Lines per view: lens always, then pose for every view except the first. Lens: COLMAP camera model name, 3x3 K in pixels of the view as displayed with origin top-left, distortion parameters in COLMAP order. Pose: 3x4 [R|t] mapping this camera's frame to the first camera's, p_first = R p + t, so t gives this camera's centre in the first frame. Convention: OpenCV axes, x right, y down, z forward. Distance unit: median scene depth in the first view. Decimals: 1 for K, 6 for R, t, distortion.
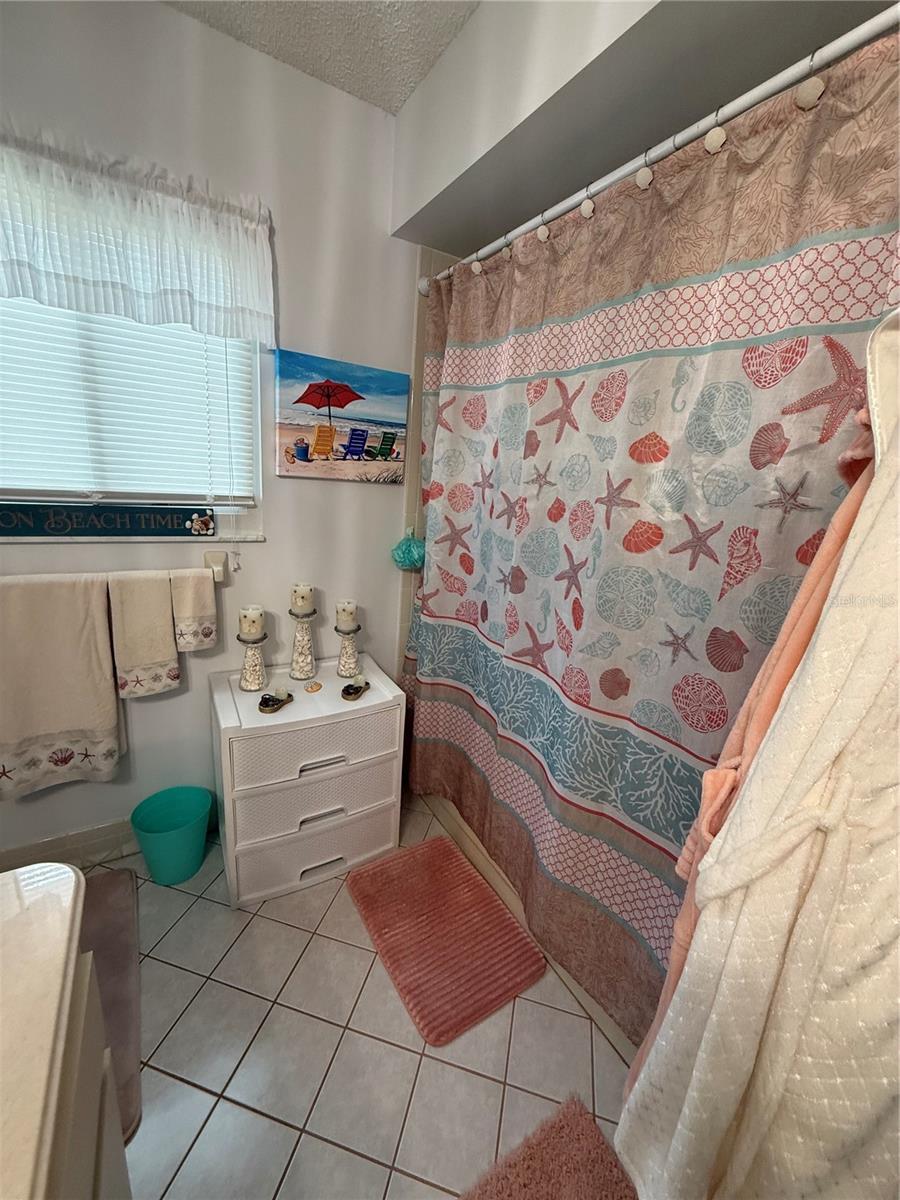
lens RADIAL K [[476.9, 0, 448.5], [0, 476.9, 598.8], [0, 0, 1]] dist [-0.001795, 0.000106]
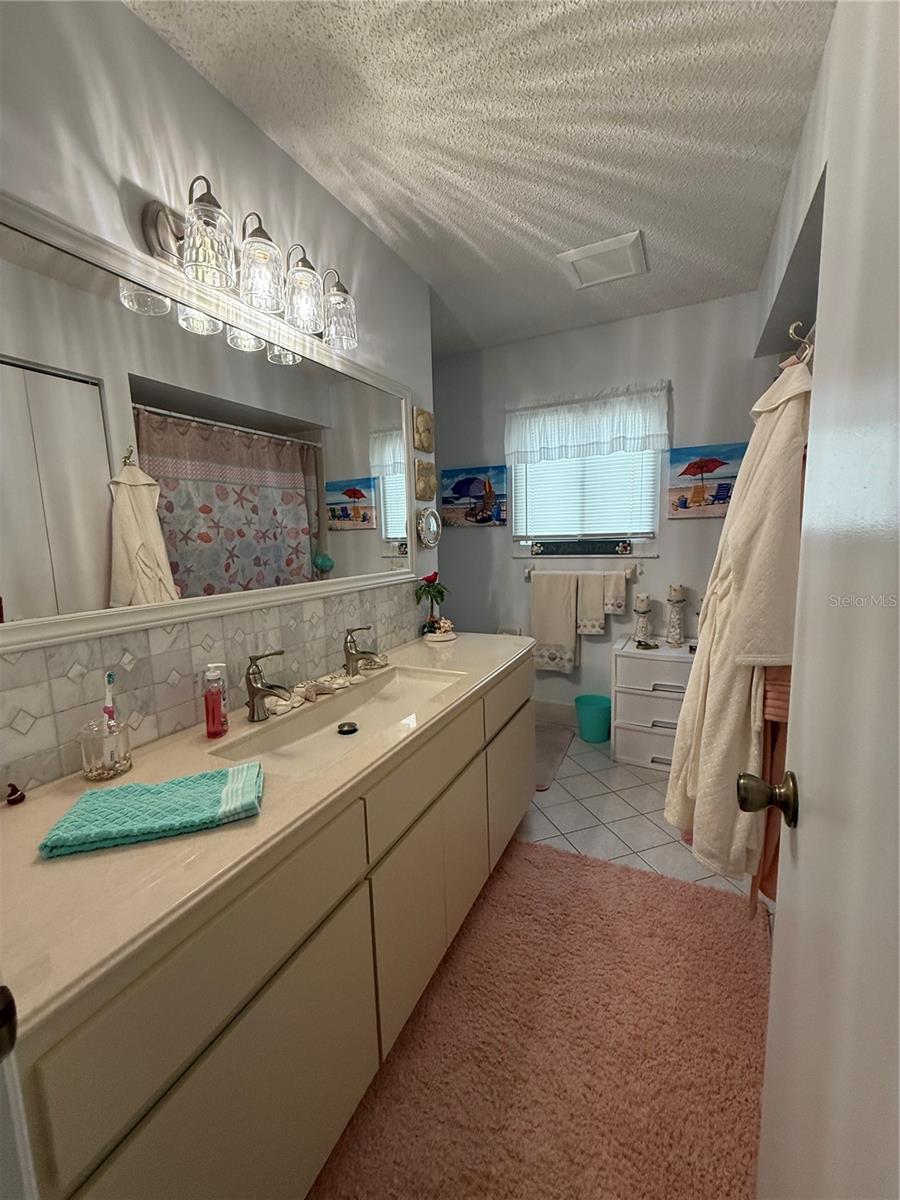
lens RADIAL K [[476.9, 0, 448.7], [0, 476.9, 597.3], [0, 0, 1]] dist [-0.001795, 0.000106]
pose [[0.530062, 0.019166, -0.847742, 0.715649], [-0.150314, 0.986035, -0.071694, 0.273716], [0.834530, 0.165430, 0.525540, -0.534404]]
